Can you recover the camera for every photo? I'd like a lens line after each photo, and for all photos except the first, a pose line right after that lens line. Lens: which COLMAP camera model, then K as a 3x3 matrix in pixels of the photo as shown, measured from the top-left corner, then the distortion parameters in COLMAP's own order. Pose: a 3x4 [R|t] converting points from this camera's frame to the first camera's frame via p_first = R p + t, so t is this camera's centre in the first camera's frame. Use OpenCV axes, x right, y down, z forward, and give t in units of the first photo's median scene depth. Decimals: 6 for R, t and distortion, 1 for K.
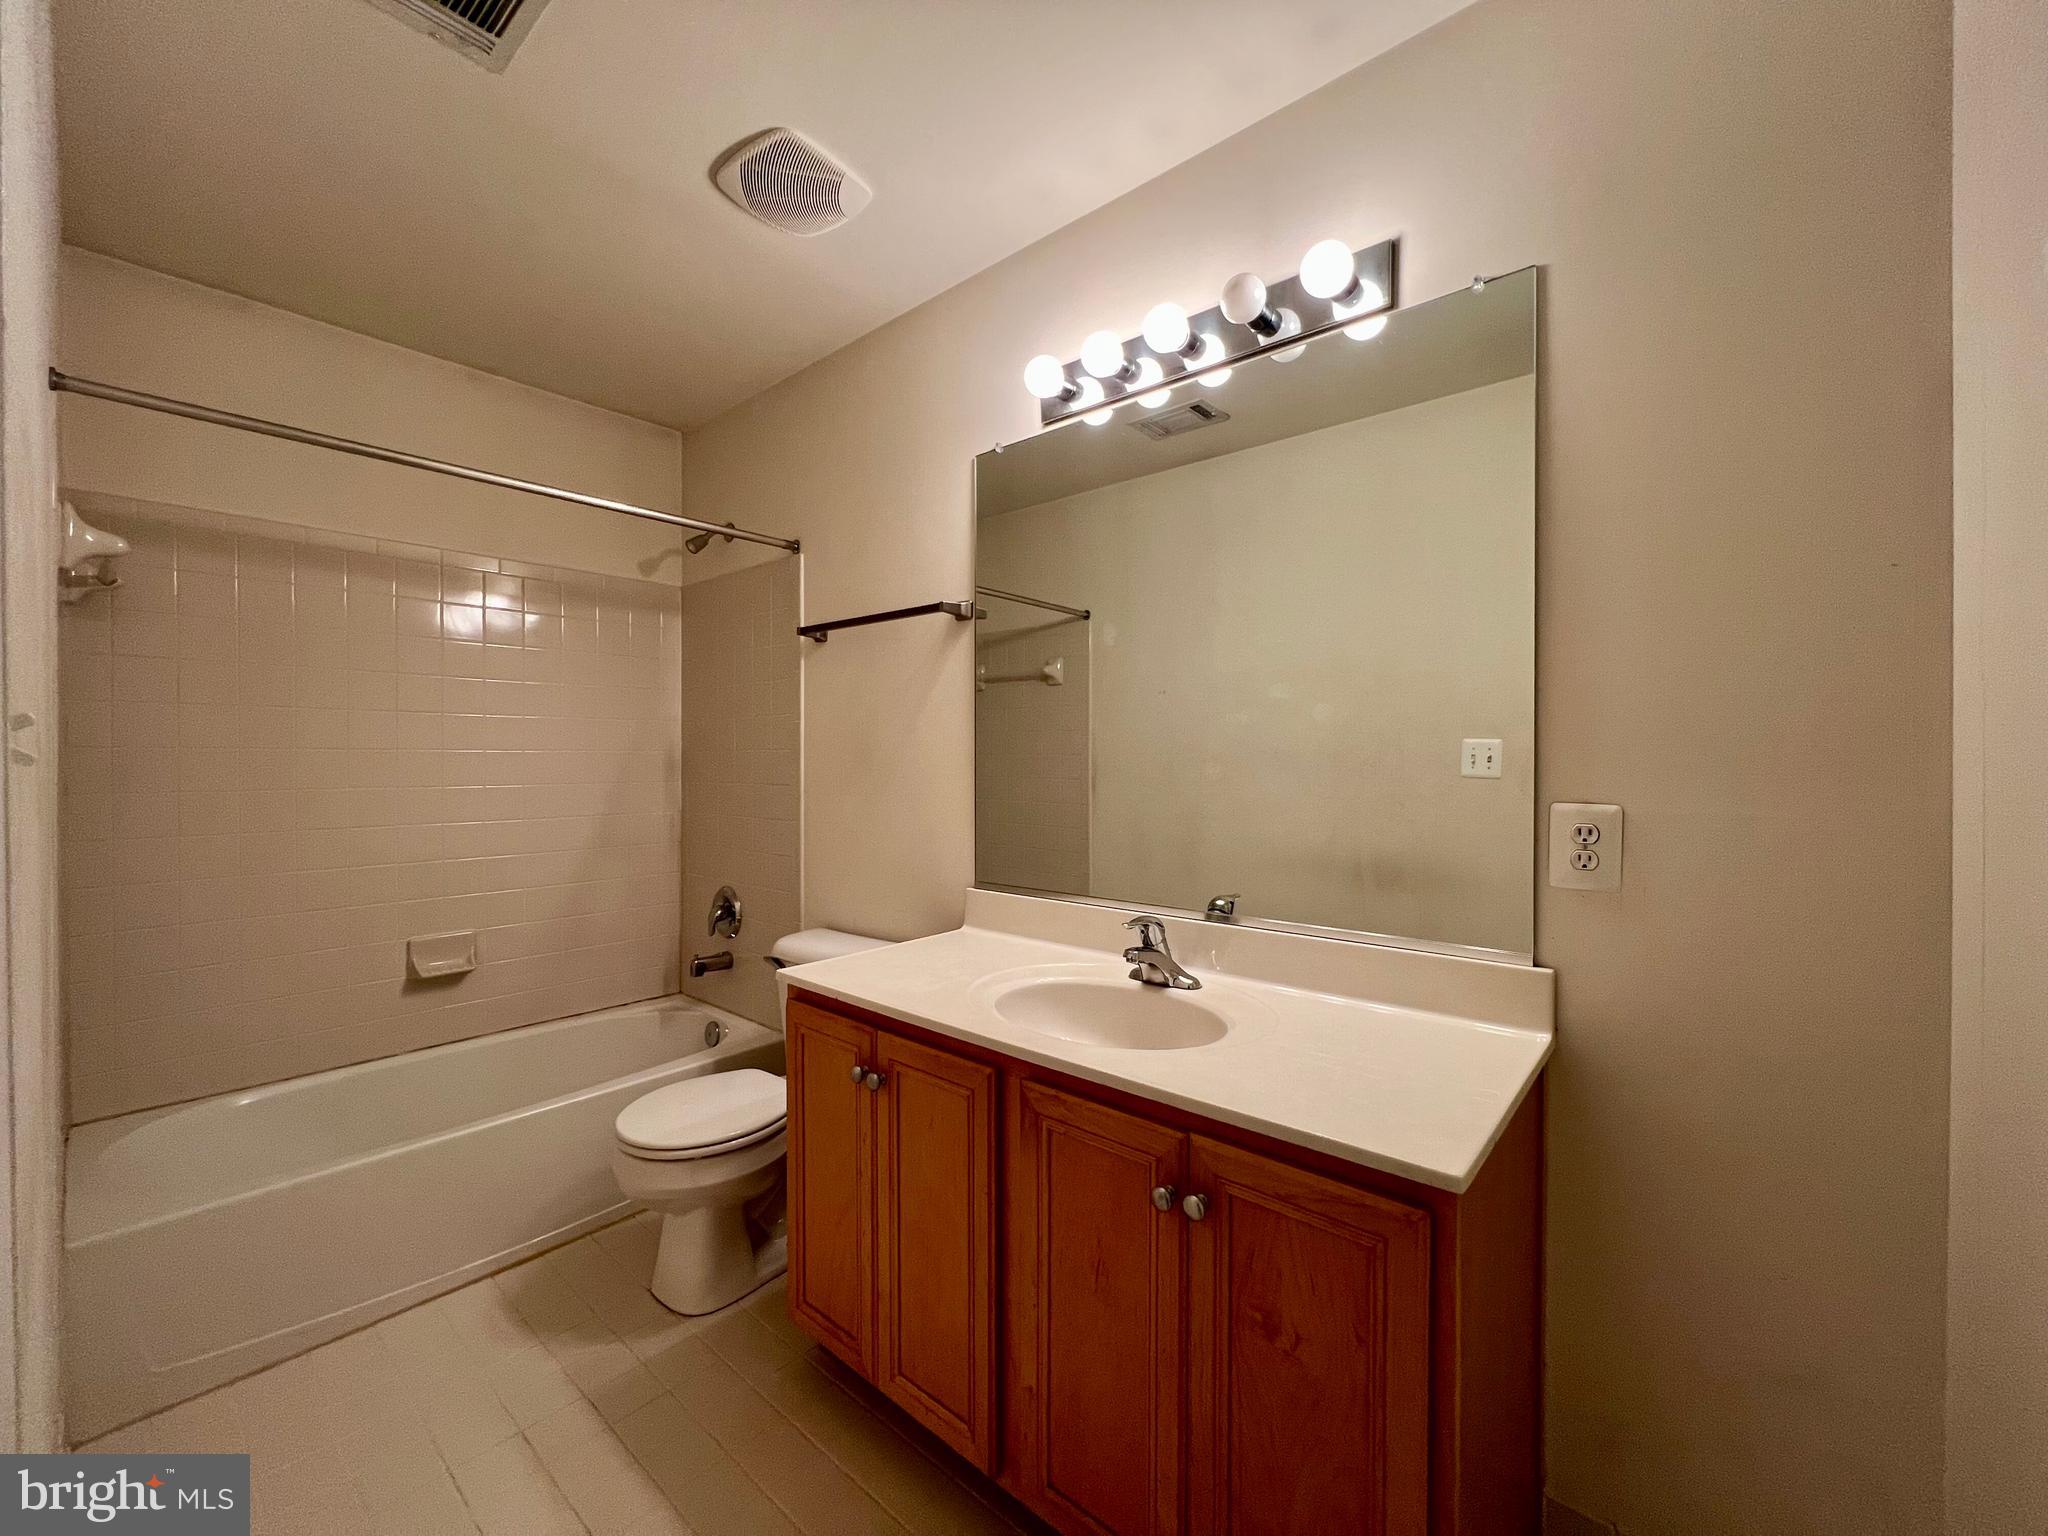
lens RADIAL K [[824.6, 0, 1018.7], [0, 824.6, 765.8], [0, 0, 1]] dist [0.001267, 0.000269]
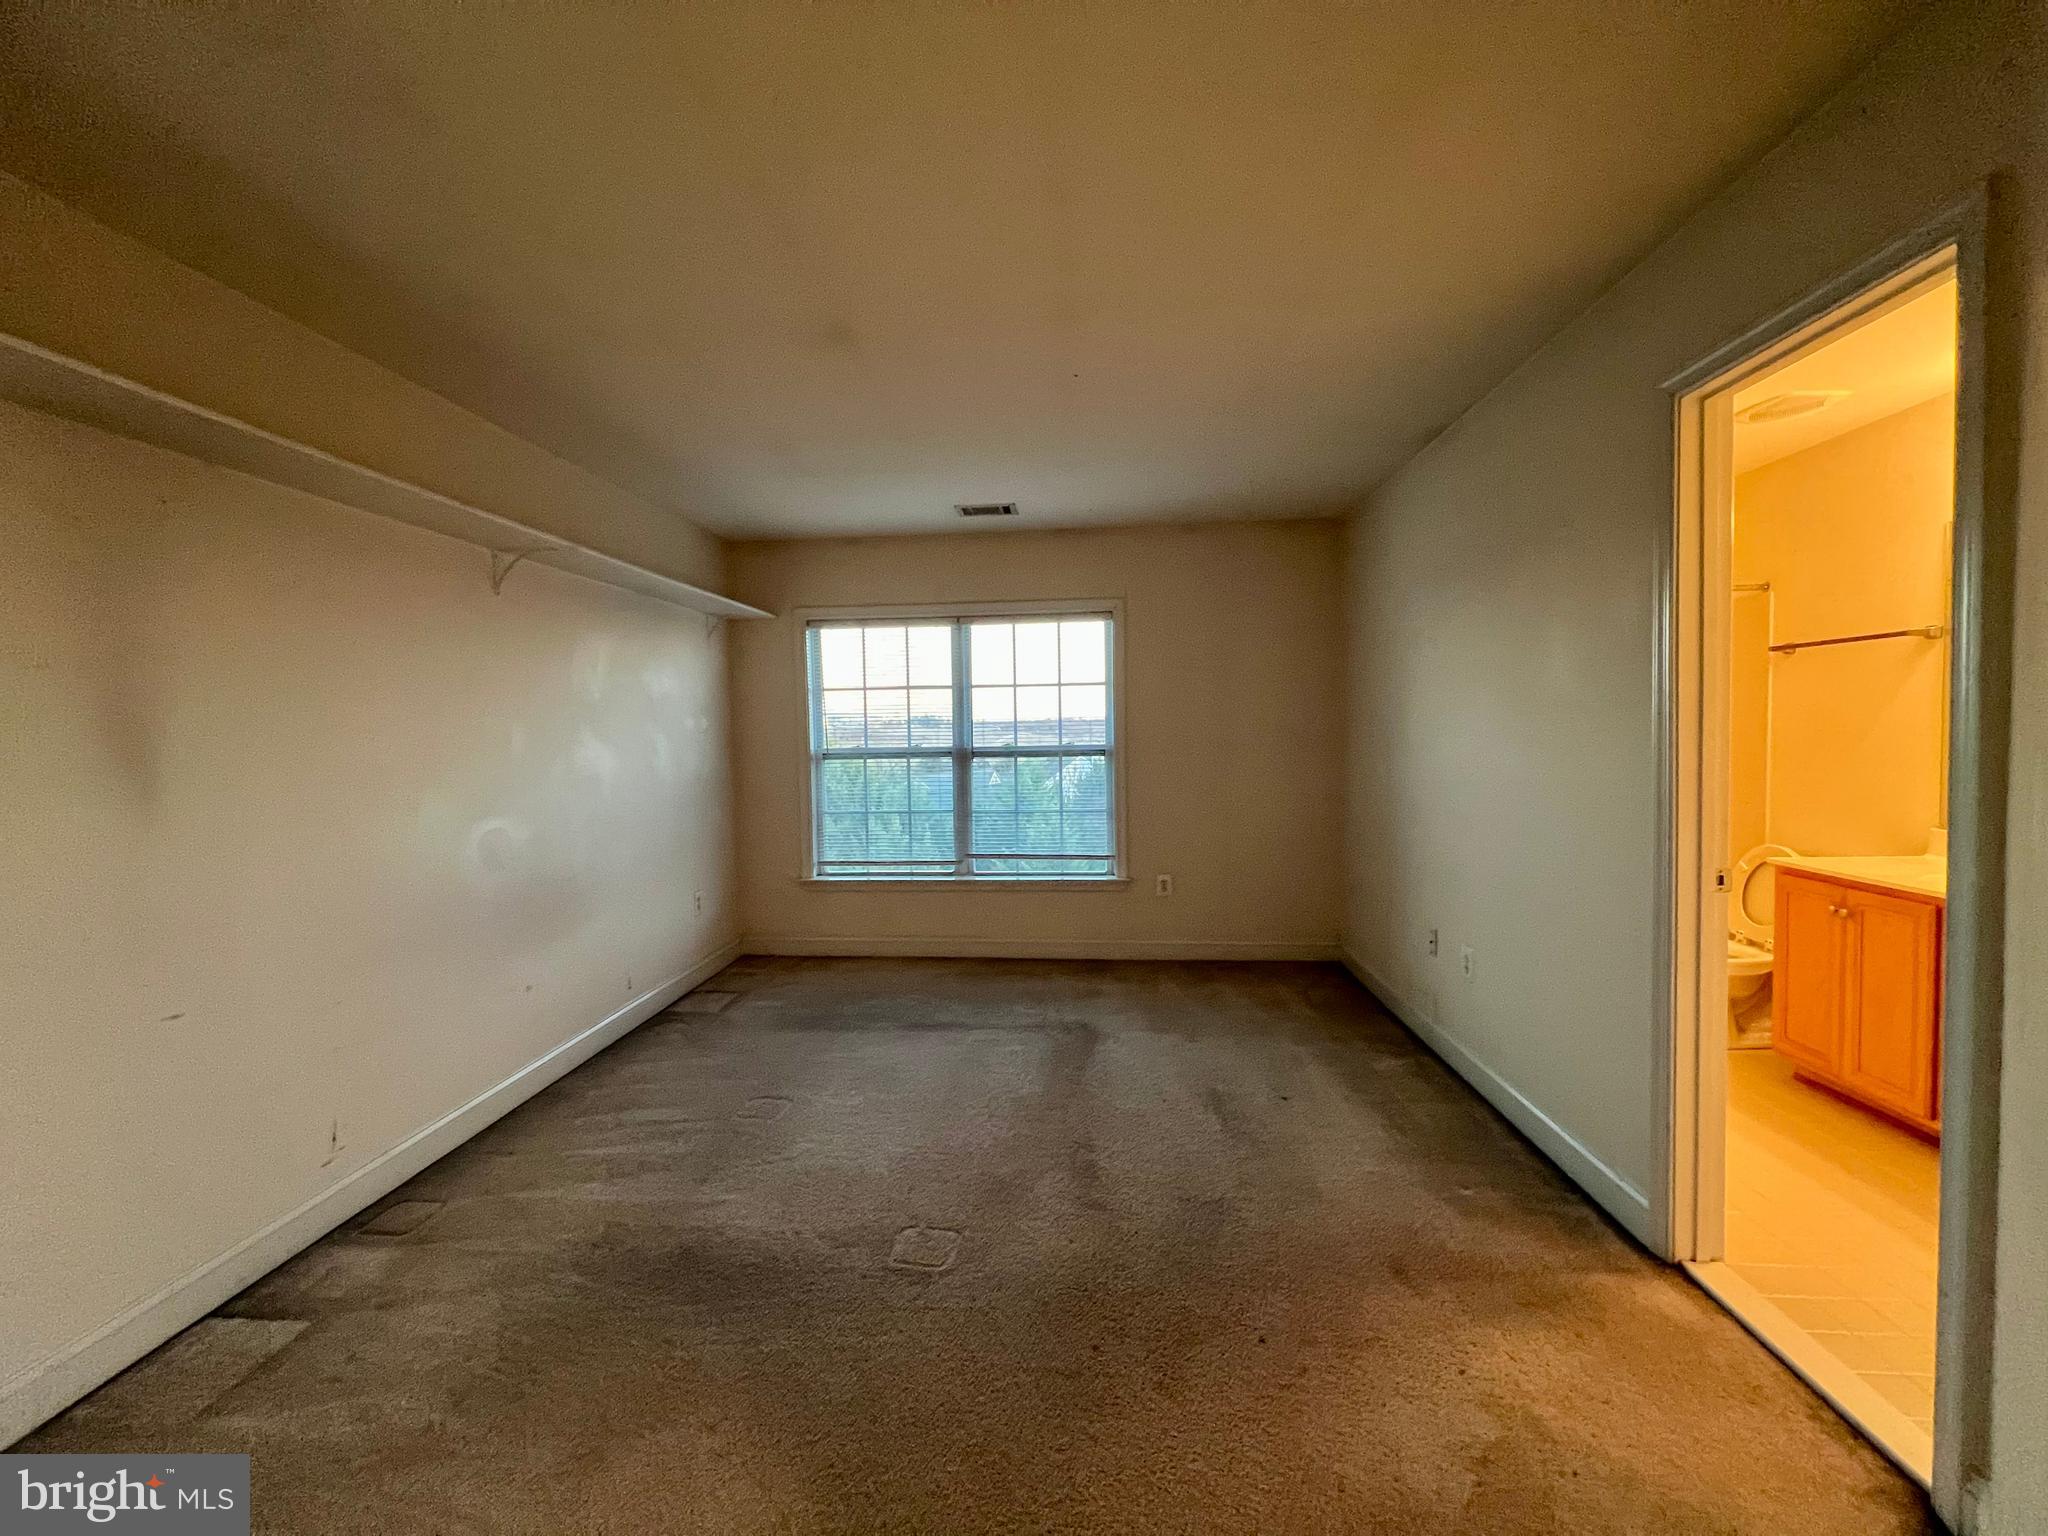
lens RADIAL K [[822.2, 0, 1024.0], [0, 822.2, 768.0], [0, 0, 1]] dist [-0.001255, -0.000438]
pose [[0.588245, 0.017971, -0.808483, 0.197434], [0.011396, 0.999470, 0.030508, -0.020191], [0.808602, -0.027160, 0.587729, -1.369581]]
